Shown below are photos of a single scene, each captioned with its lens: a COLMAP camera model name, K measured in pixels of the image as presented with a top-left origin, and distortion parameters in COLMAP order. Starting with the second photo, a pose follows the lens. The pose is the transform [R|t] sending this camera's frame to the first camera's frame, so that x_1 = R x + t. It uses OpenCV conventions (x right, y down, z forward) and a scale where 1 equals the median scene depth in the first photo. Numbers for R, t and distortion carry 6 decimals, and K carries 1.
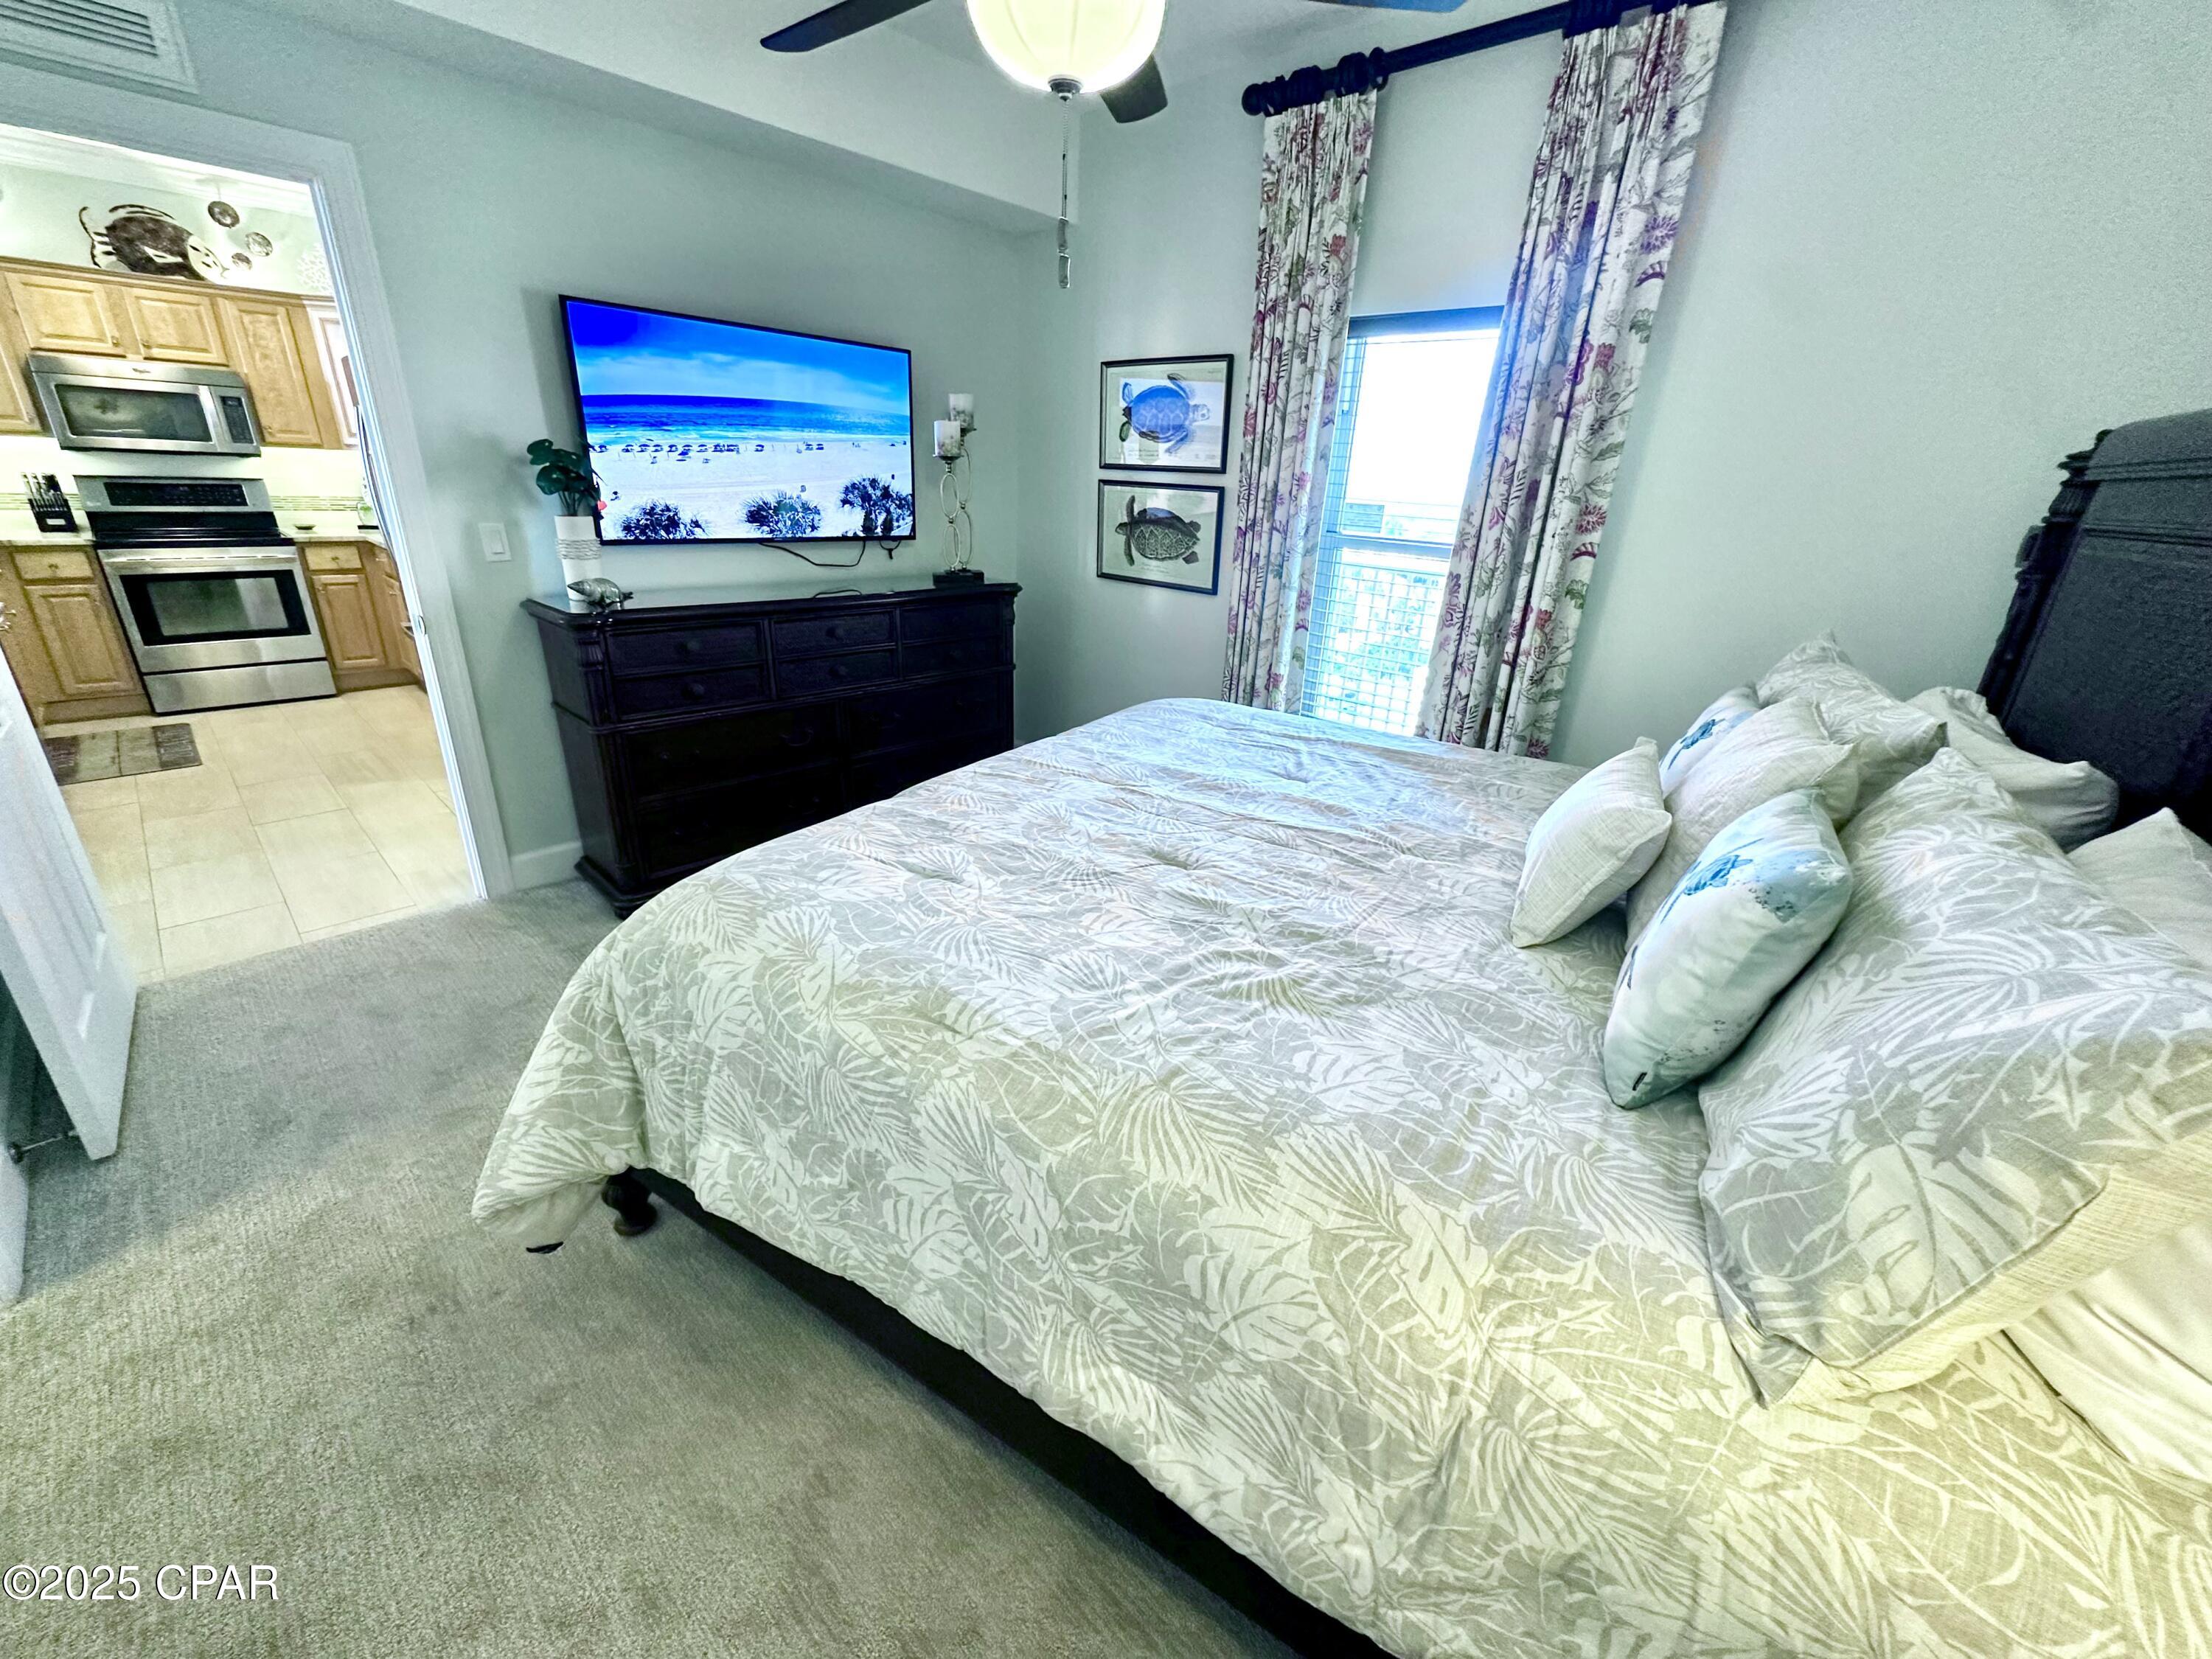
lens RADIAL K [[883.0, 0, 1110.6], [0, 883.0, 826.1], [0, 0, 1]] dist [0.002074, 0.000163]
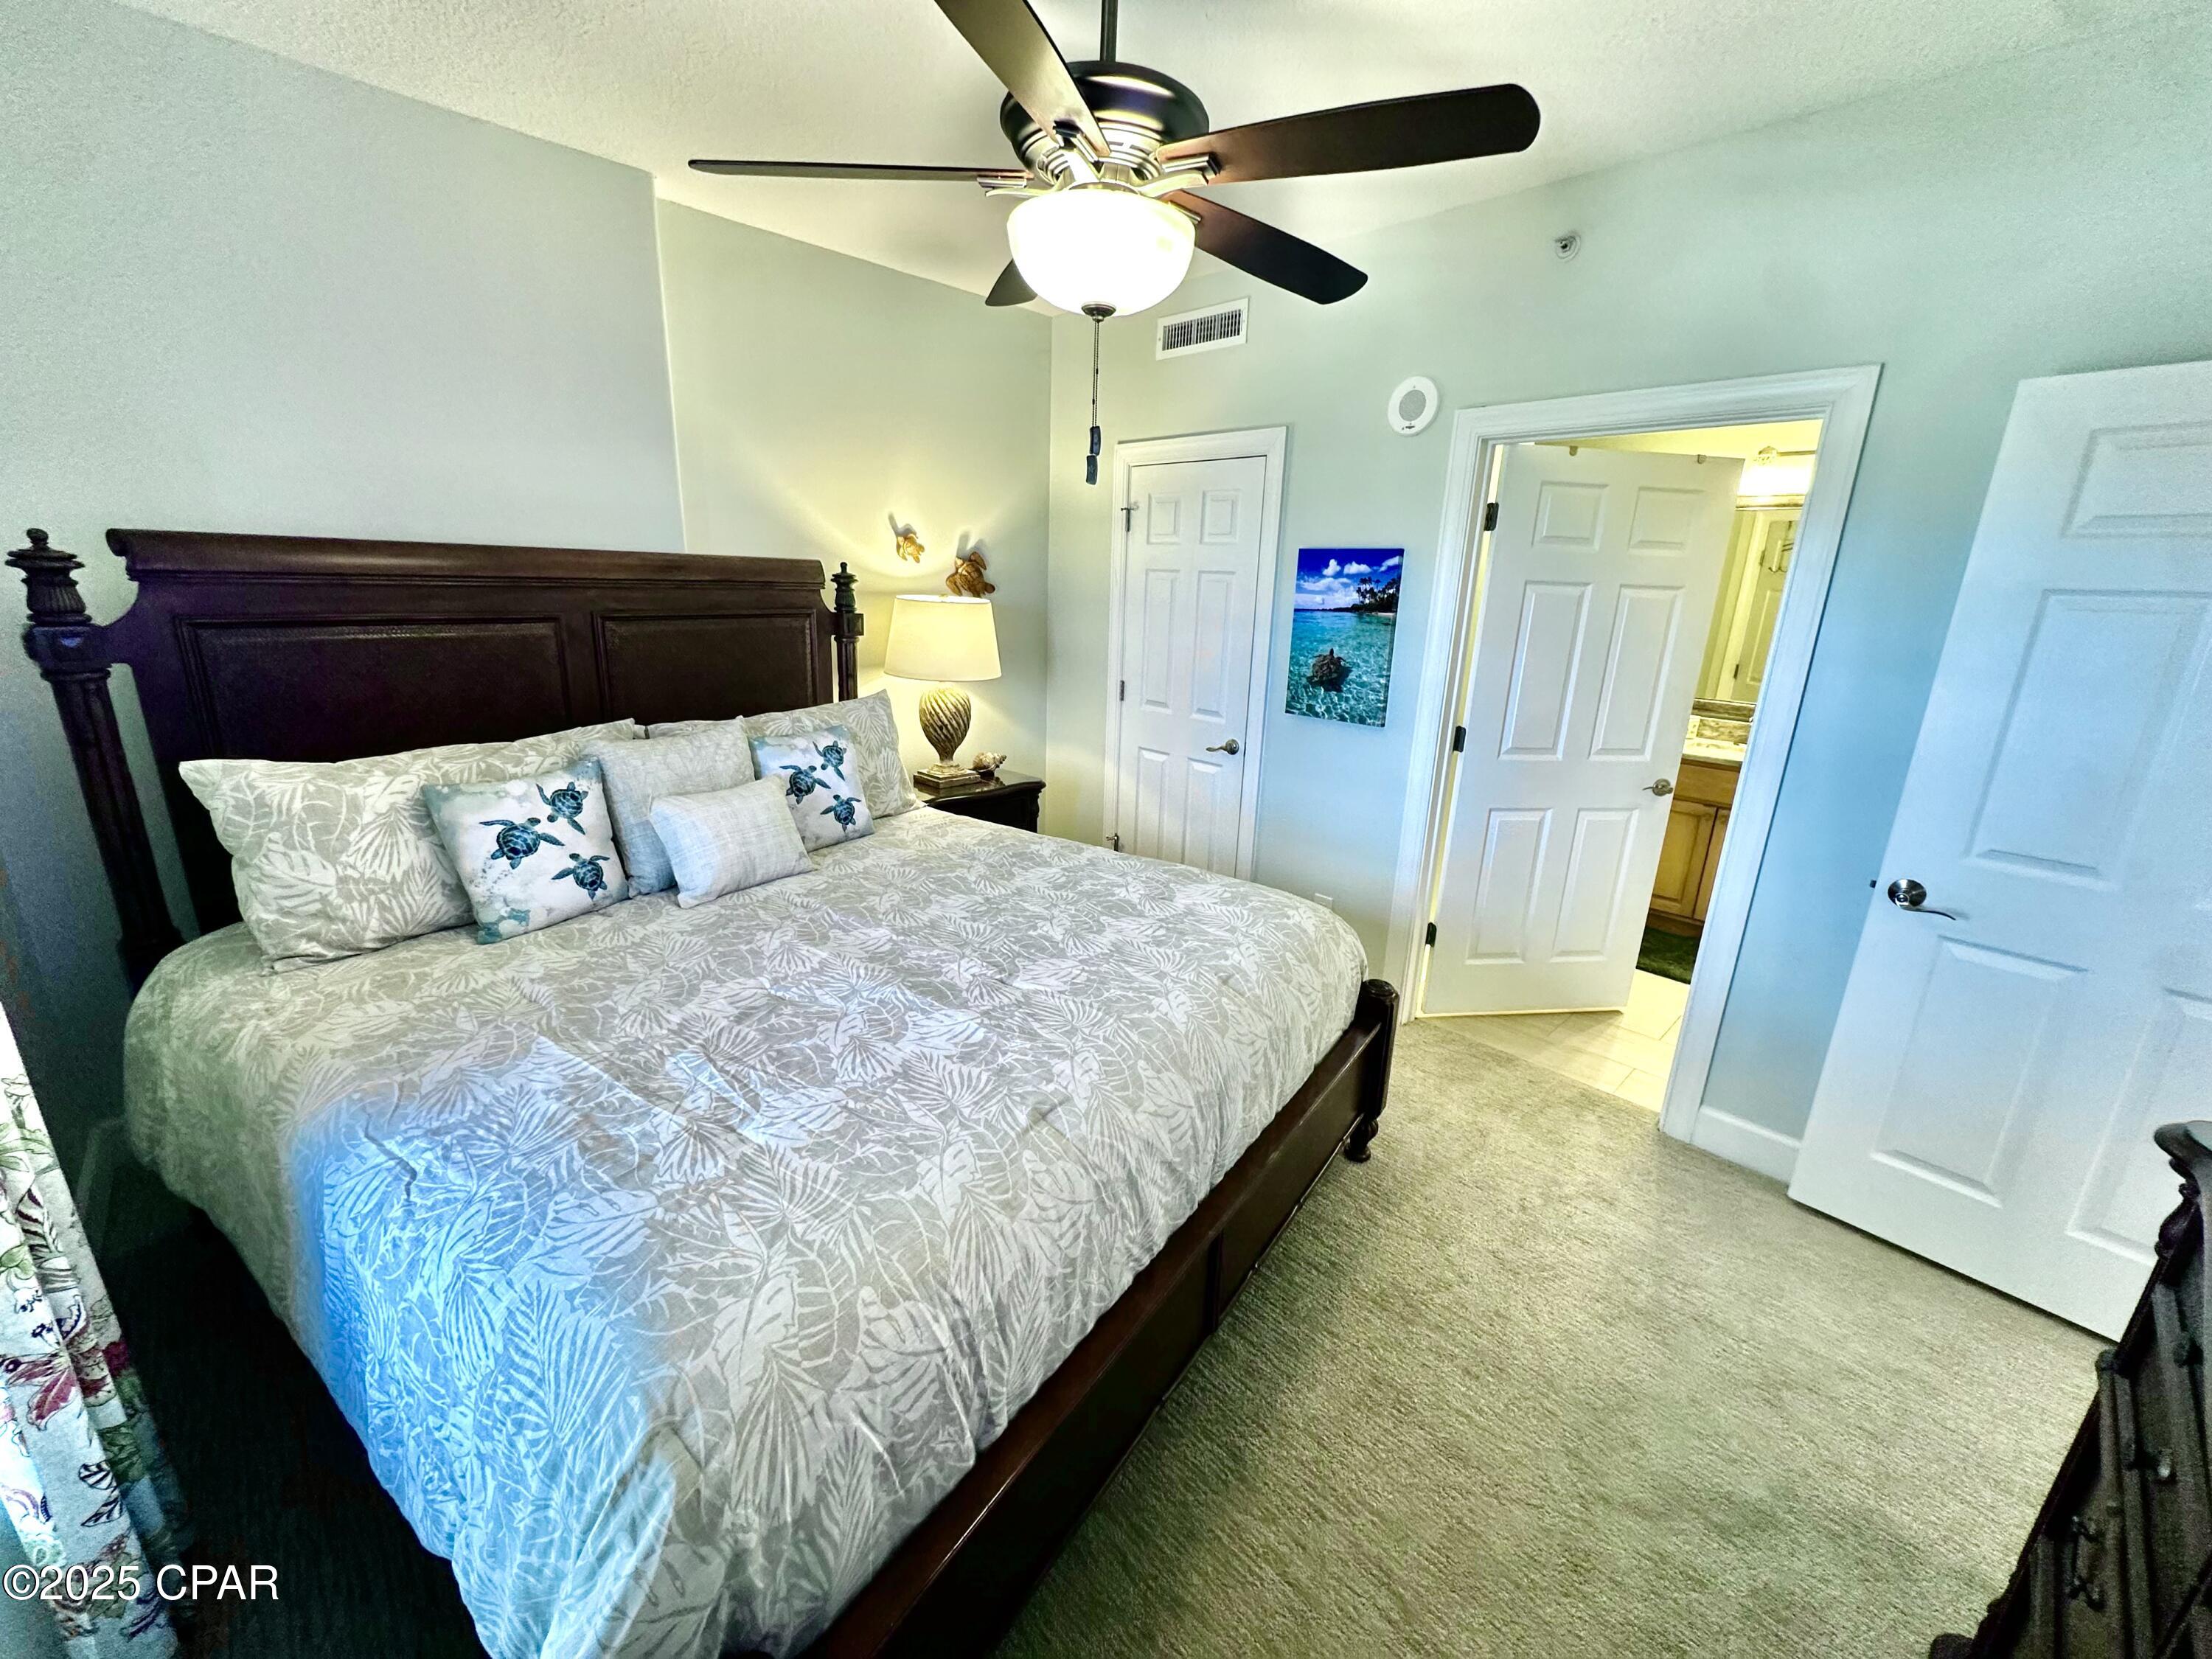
lens RADIAL K [[883.0, 0, 1110.6], [0, 883.0, 826.1], [0, 0, 1]] dist [0.002074, 0.000163]
pose [[-0.996001, -0.087678, 0.017152, -0.066209], [-0.058859, 0.788418, 0.612317, -0.485233], [-0.067210, 0.608859, -0.790426, 1.070133]]
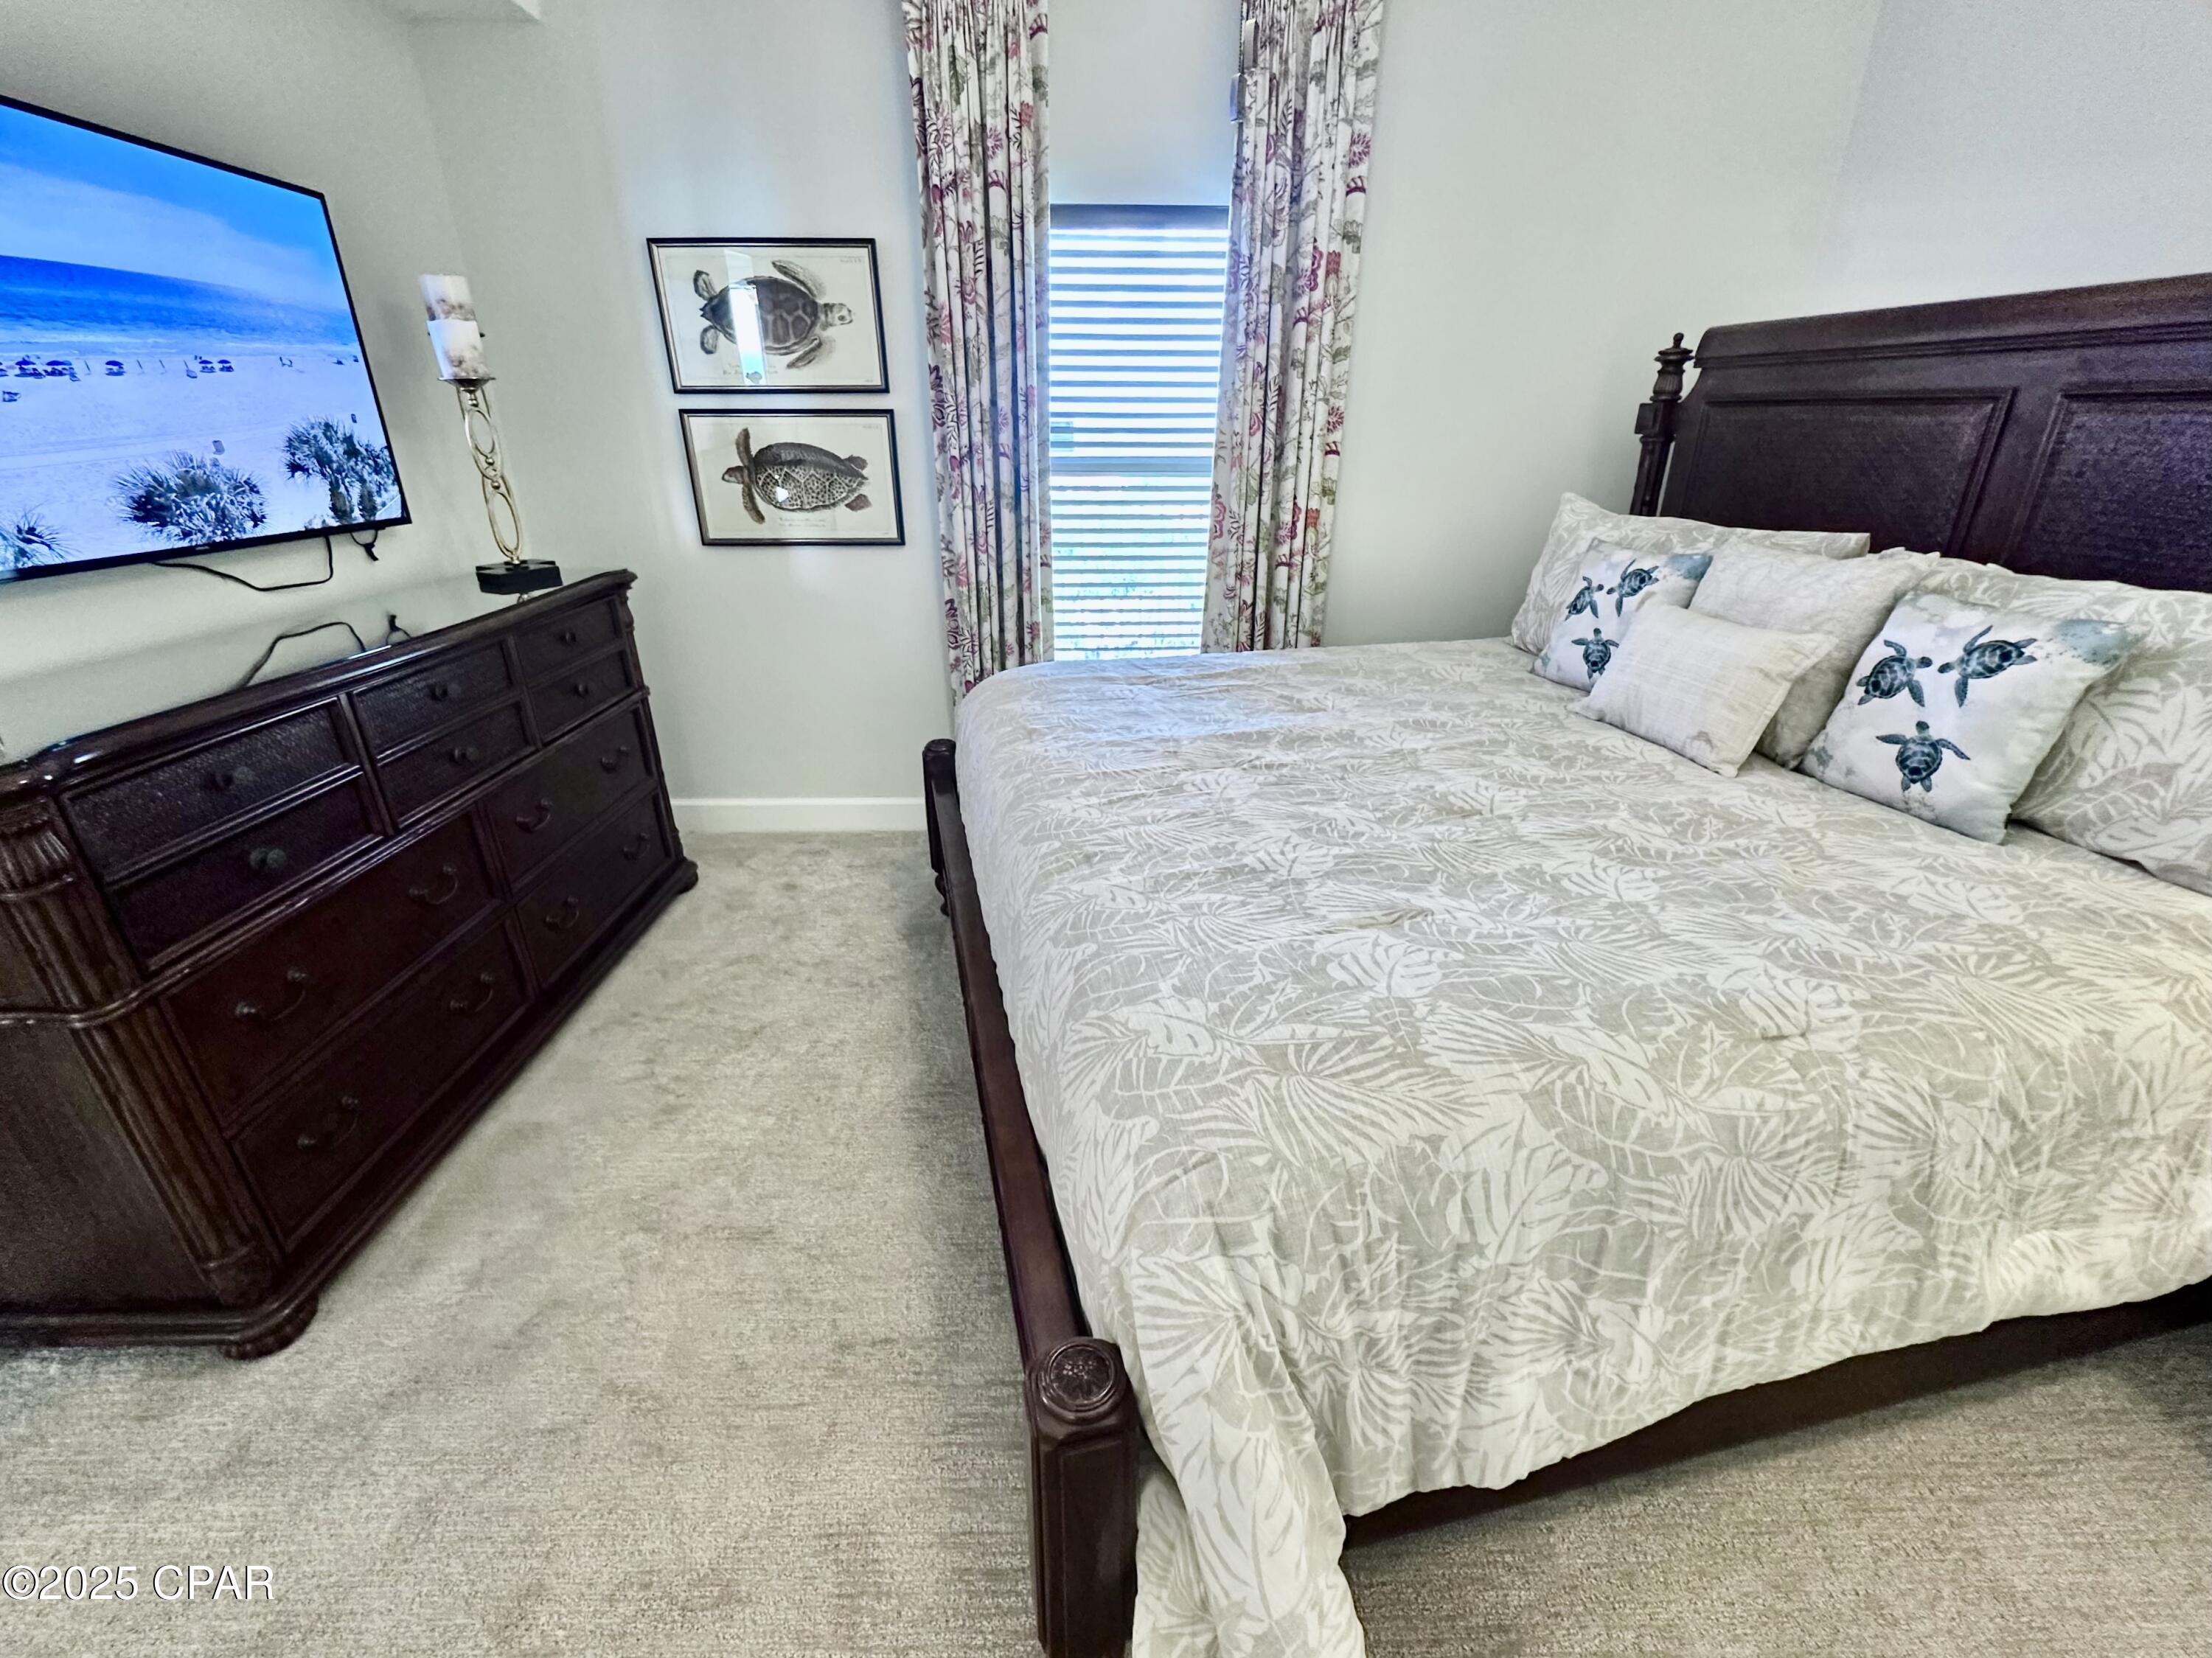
lens RADIAL K [[941.8, 0, 1106.0], [0, 941.8, 829.0], [0, 0, 1]] dist [-0.005248, 0.003354]
pose [[0.712138, -0.321082, 0.624313, -0.429082], [0.291437, 0.944245, 0.153188, -0.106691], [-0.638690, 0.072857, 0.766007, 0.269876]]
